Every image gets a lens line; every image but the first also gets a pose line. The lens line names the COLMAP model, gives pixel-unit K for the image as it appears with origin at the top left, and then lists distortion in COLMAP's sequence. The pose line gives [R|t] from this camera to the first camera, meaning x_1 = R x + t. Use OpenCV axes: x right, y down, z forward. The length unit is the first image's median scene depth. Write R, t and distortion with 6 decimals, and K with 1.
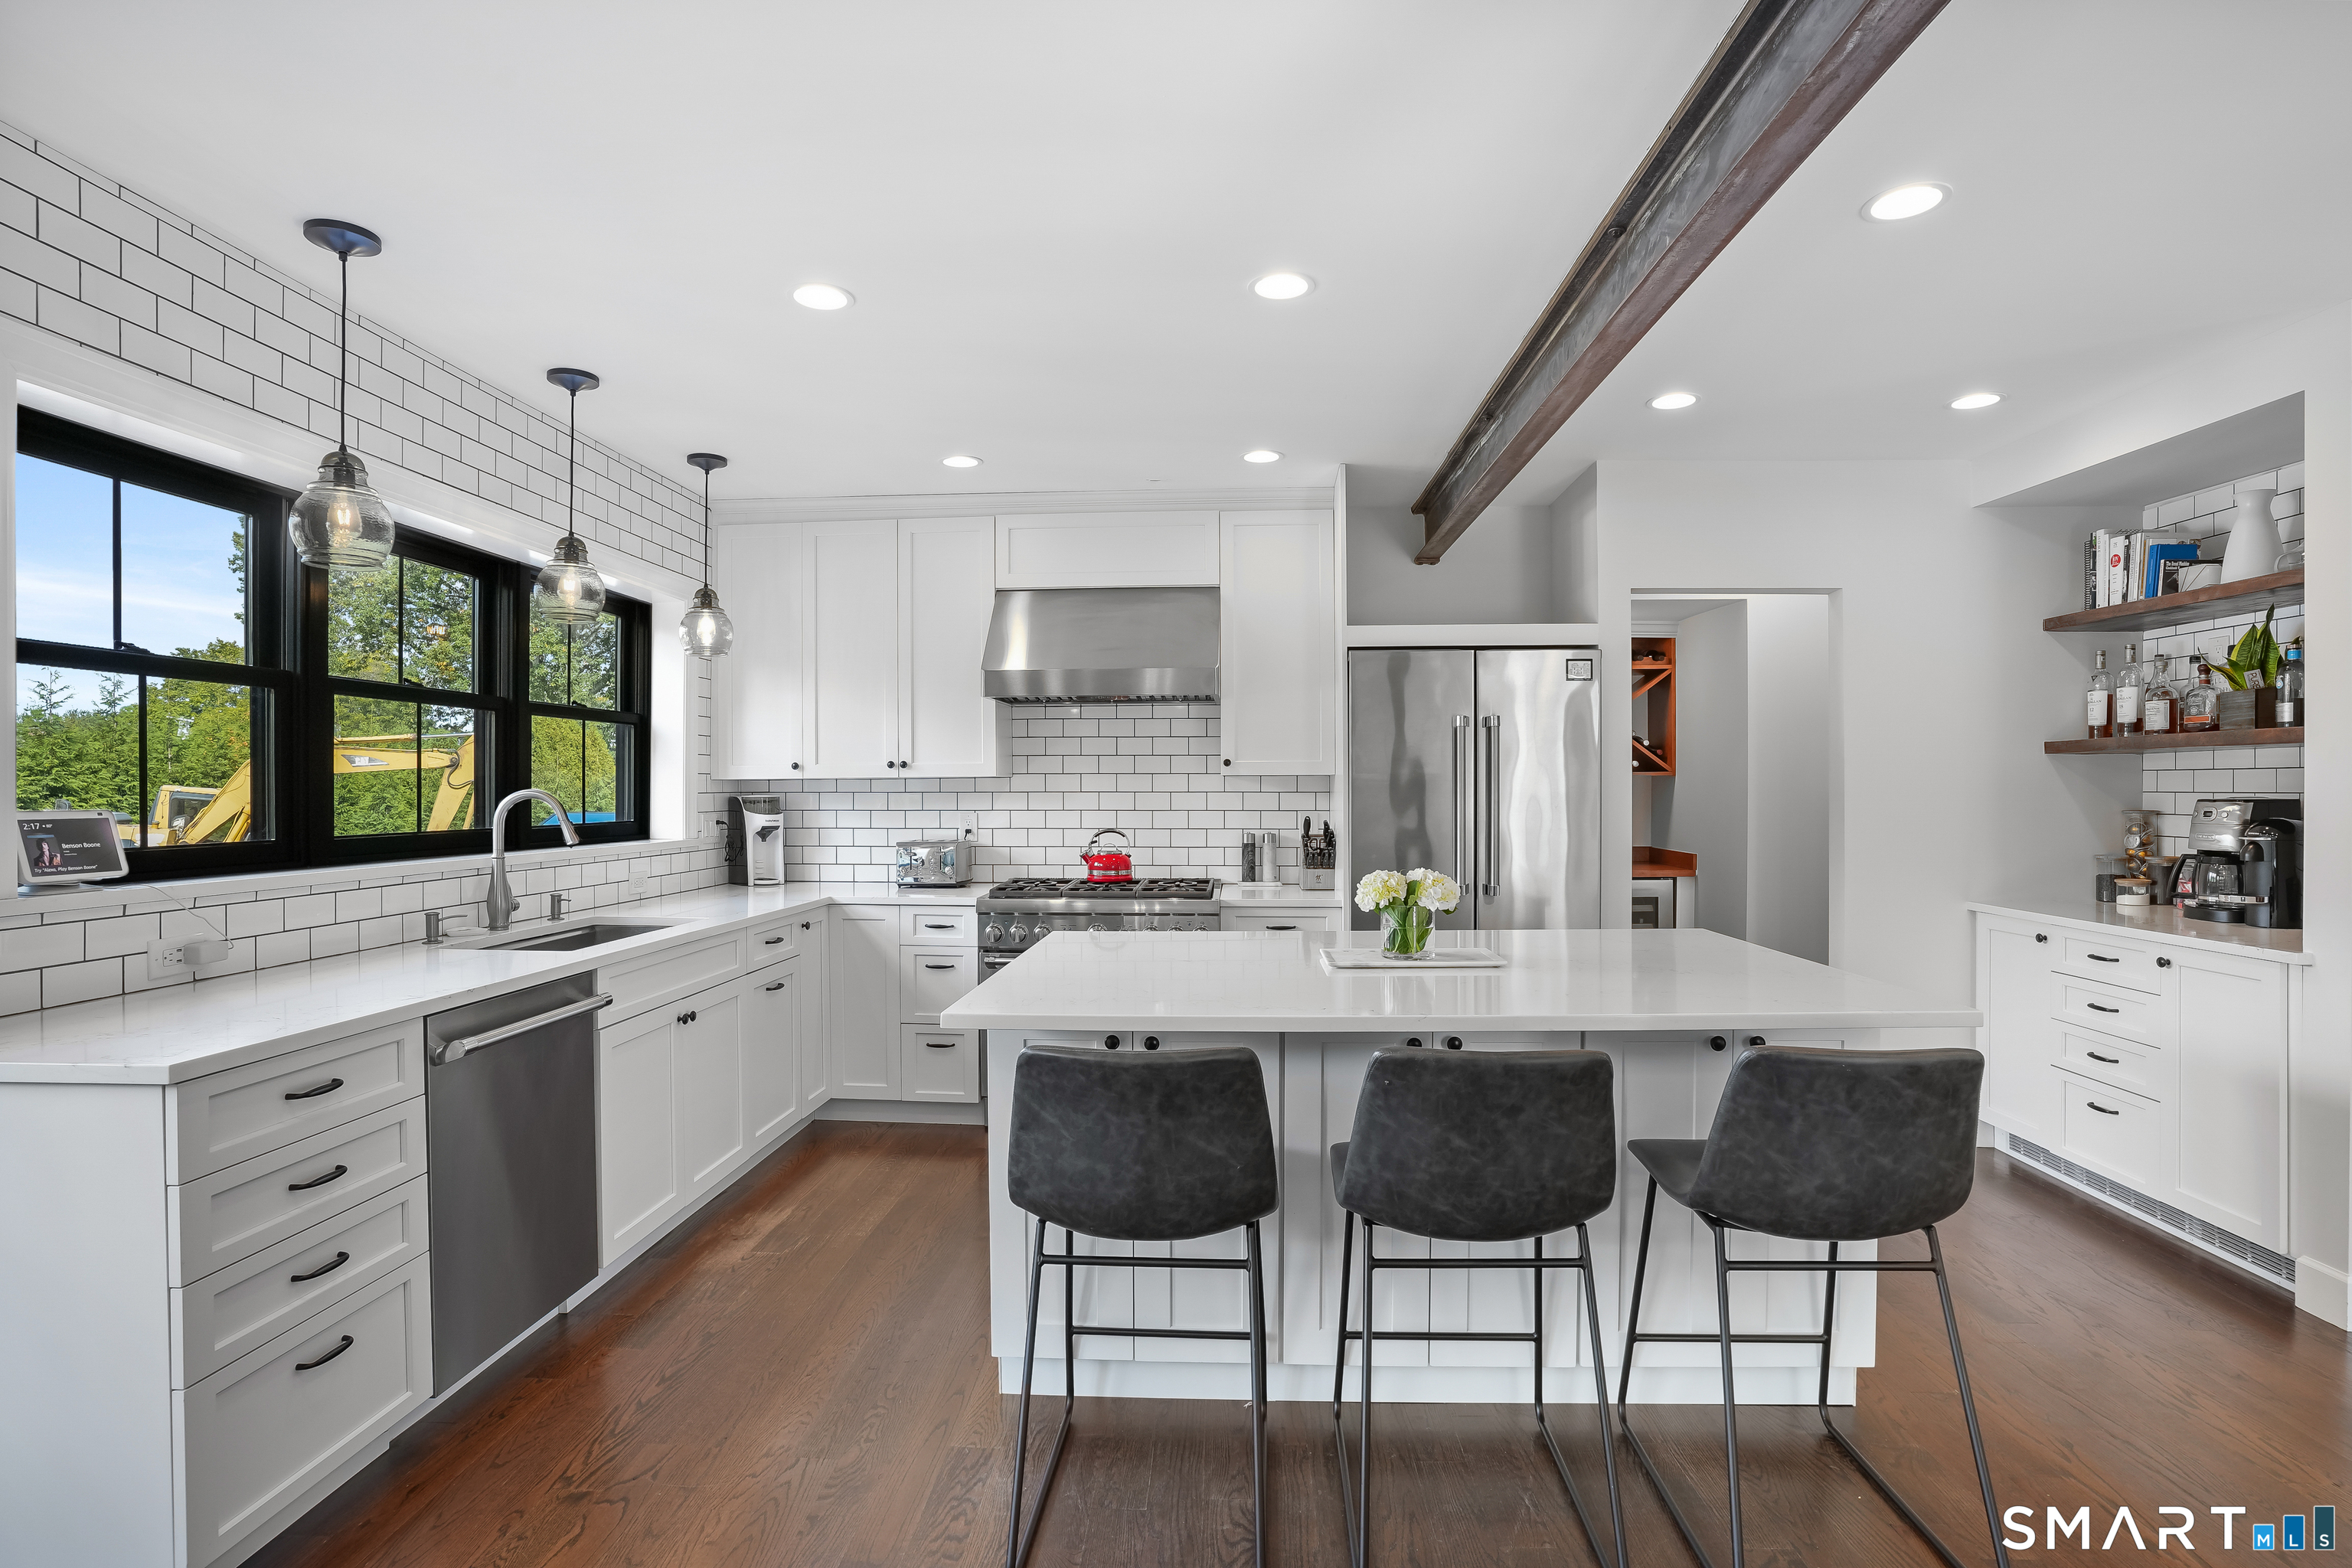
lens RADIAL K [[1149.0, 0, 1167.3], [0, 1149.0, 785.3], [0, 0, 1]] dist [-0.065800, 0.023930]
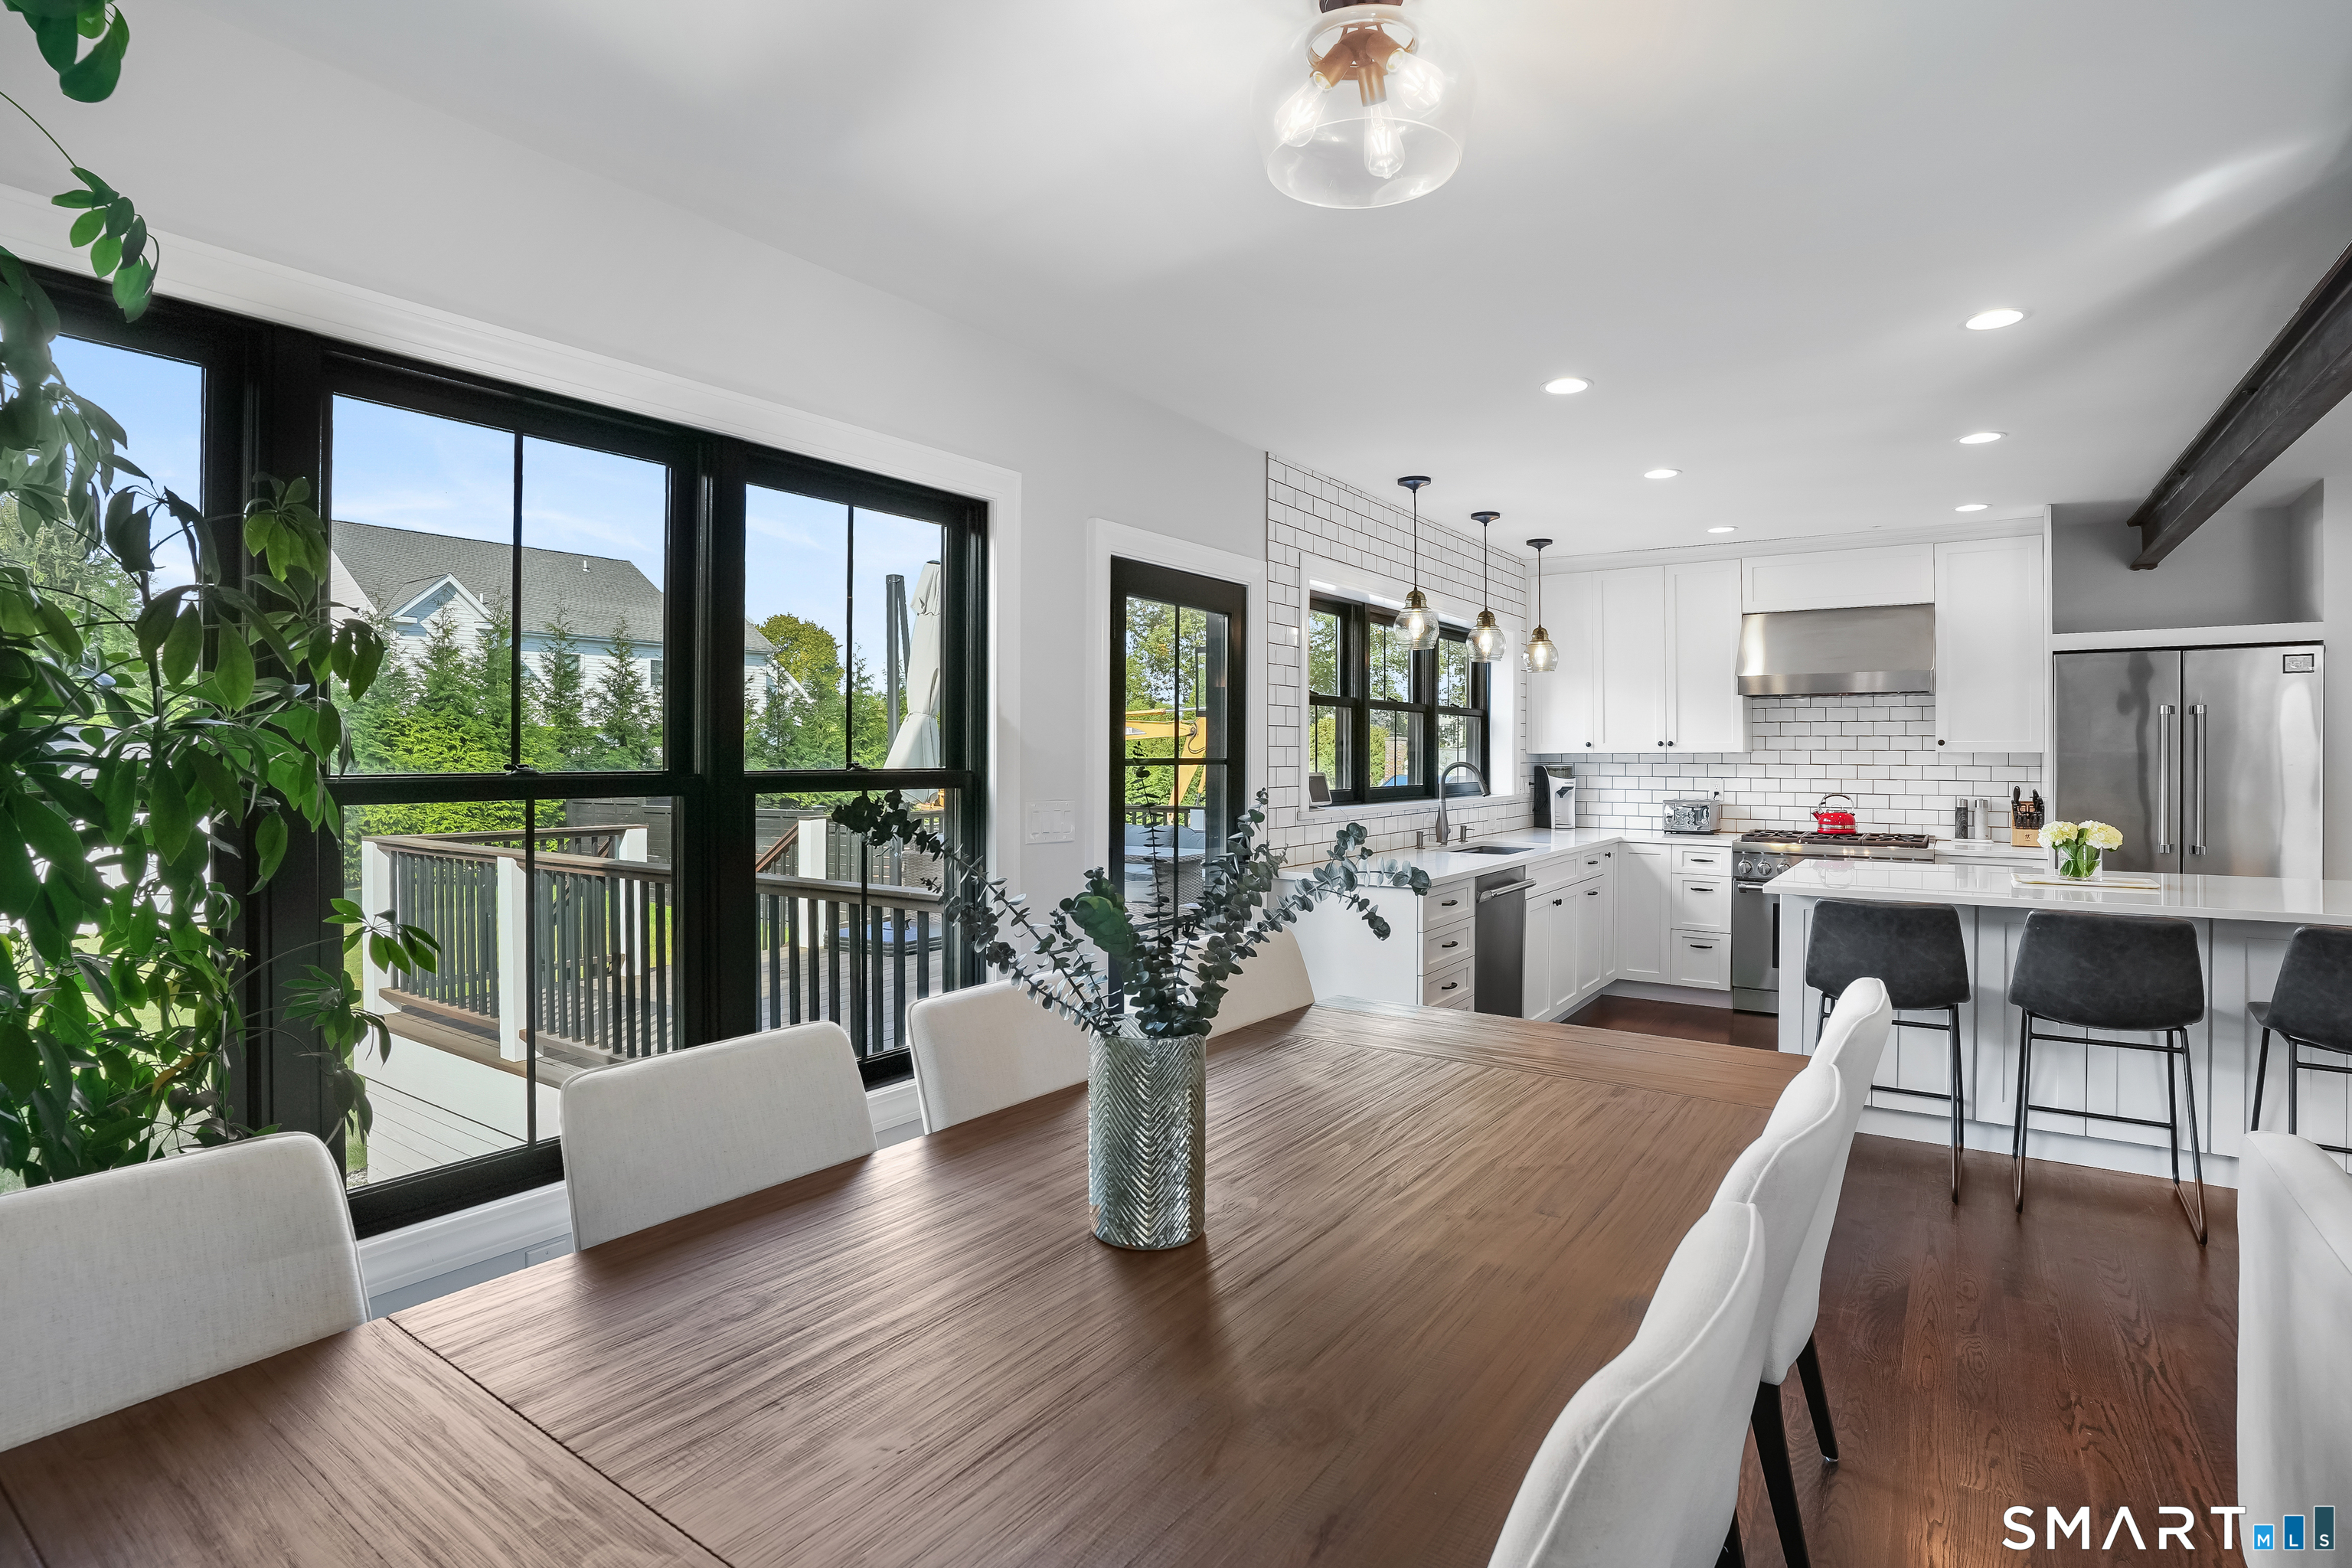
lens RADIAL K [[1149.0, 0, 1173.0], [0, 1149.0, 755.9], [0, 0, 1]] dist [-0.065800, 0.023930]
pose [[0.851667, 0.004459, -0.524064, -0.025945], [-0.002046, 0.999984, 0.005184, -0.011088], [0.524079, -0.003343, 0.851663, -0.565819]]
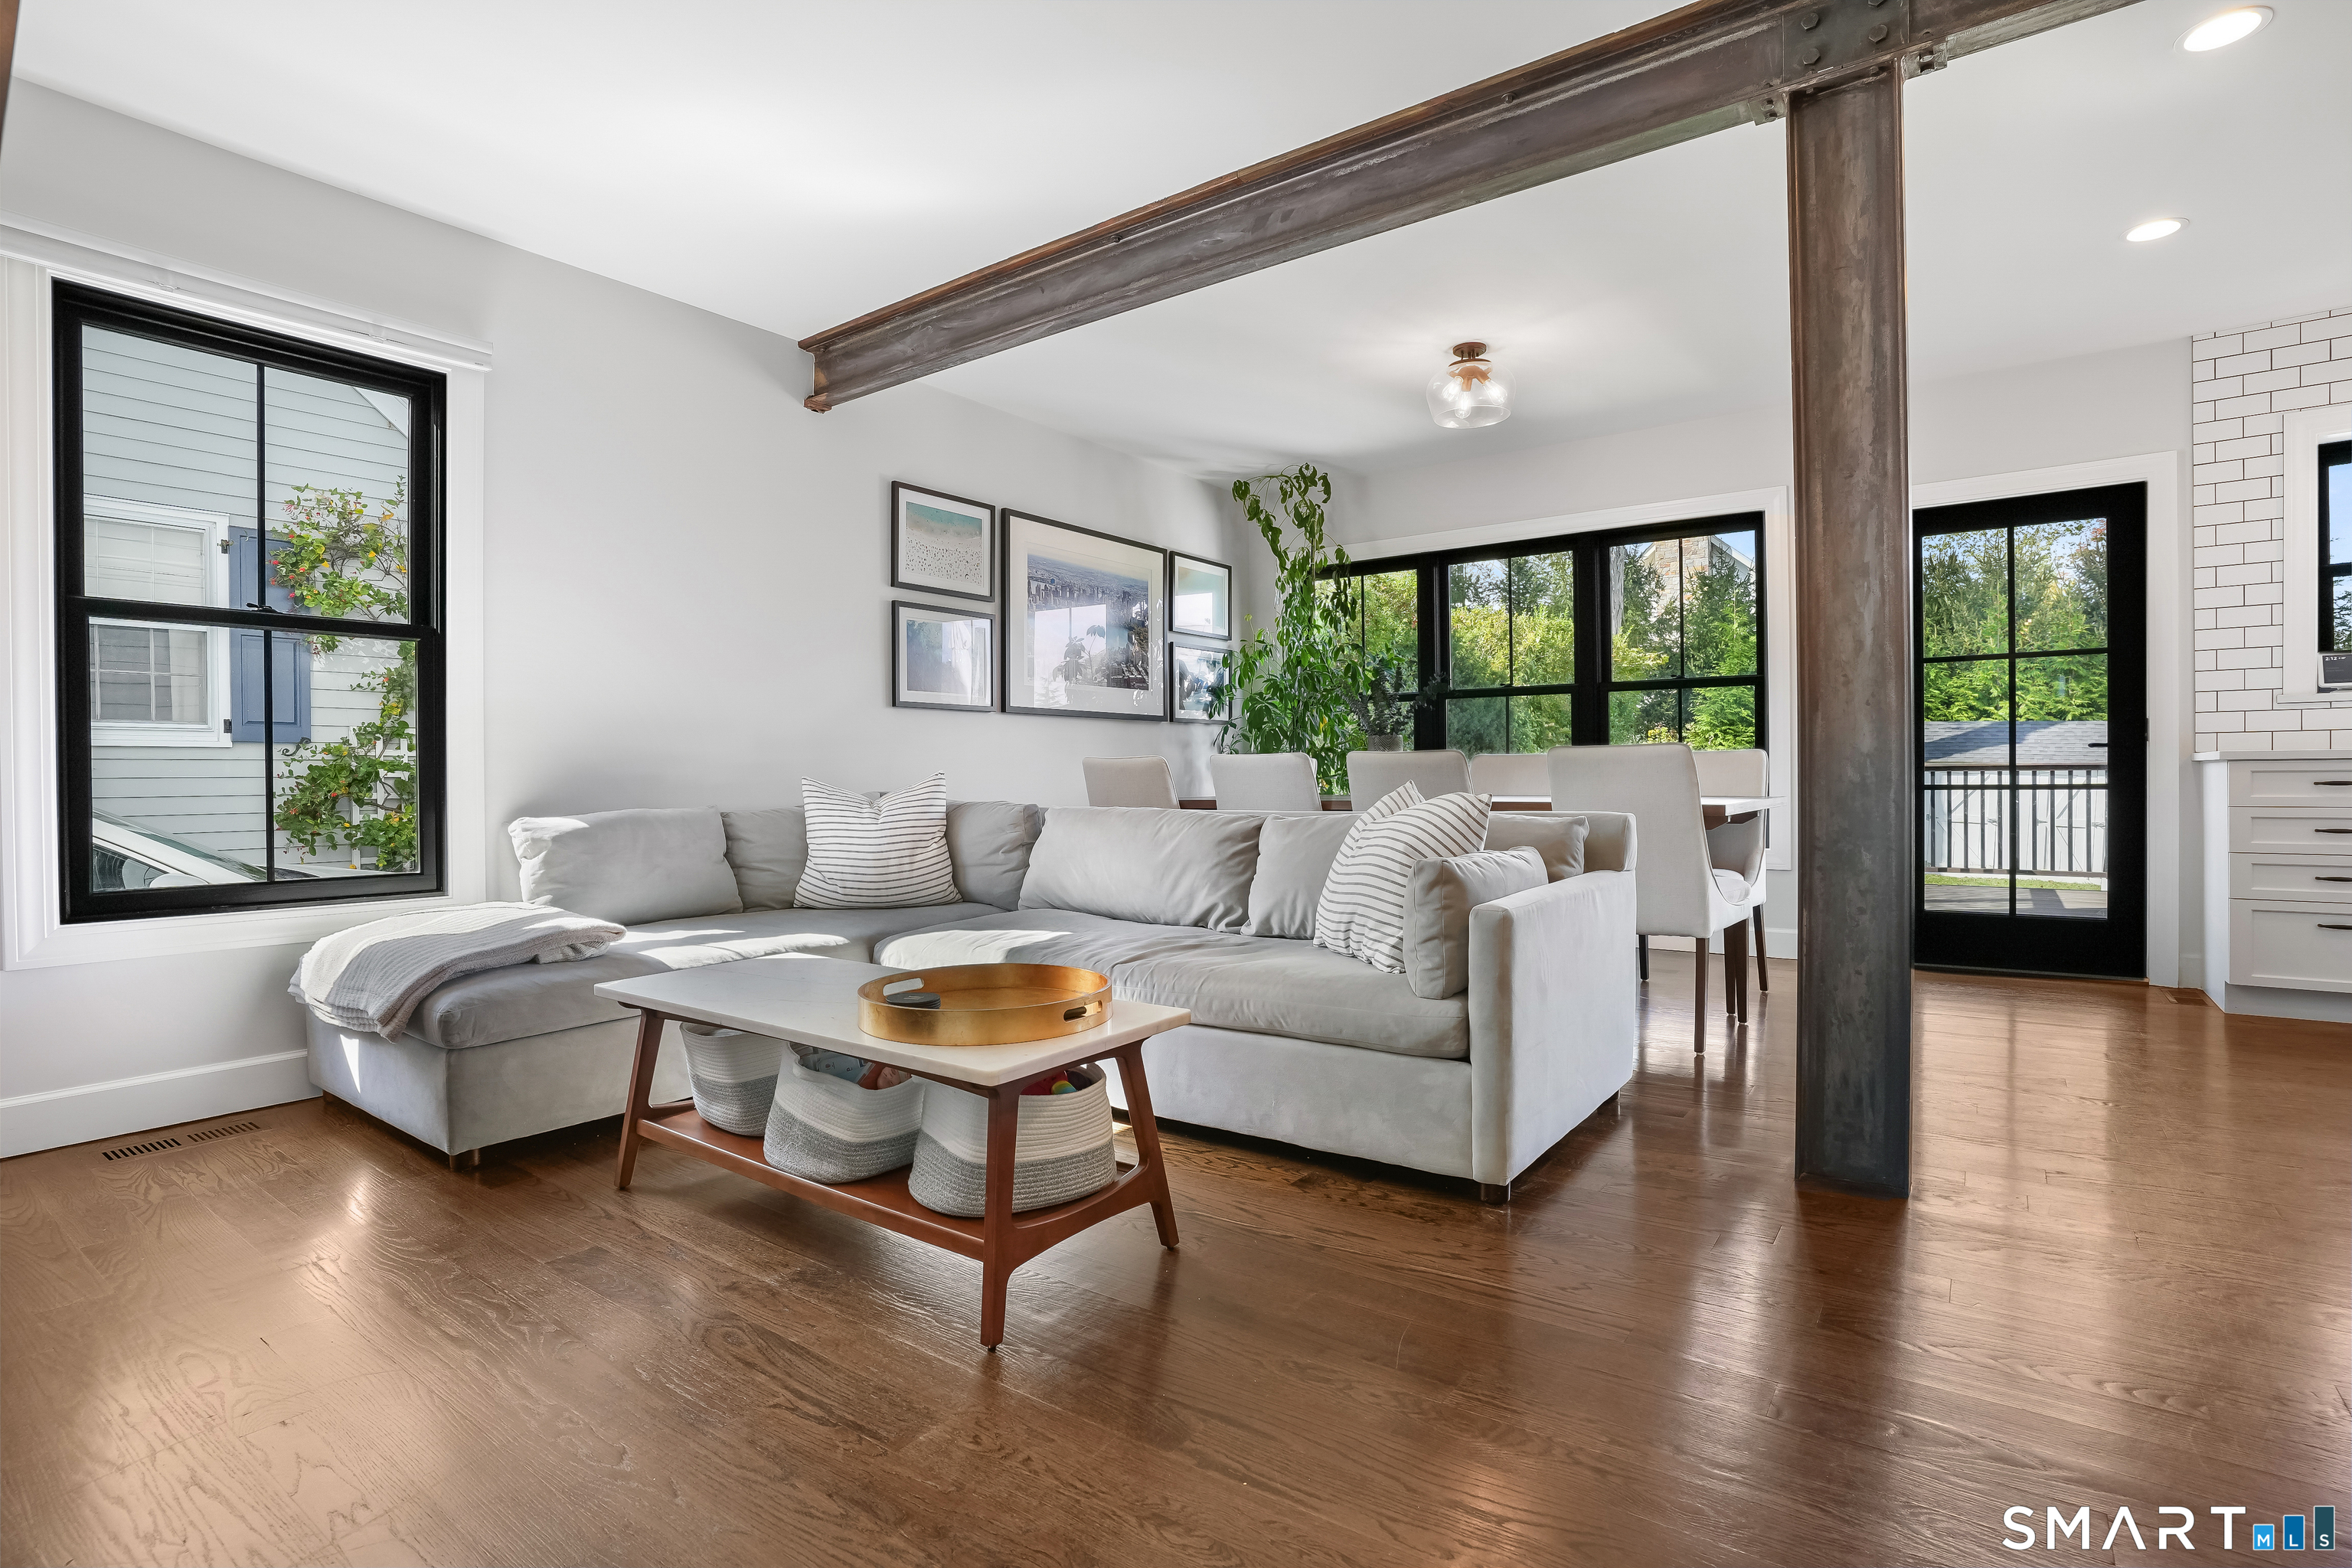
lens RADIAL K [[1149.0, 0, 1164.0], [0, 1149.0, 792.6], [0, 0, 1]] dist [-0.065800, 0.023930]
pose [[-0.546657, 0.017174, -0.837180, 0.886576], [0.012616, 0.999845, 0.012273, 0.111636], [0.837262, -0.003853, -0.546789, 0.167866]]
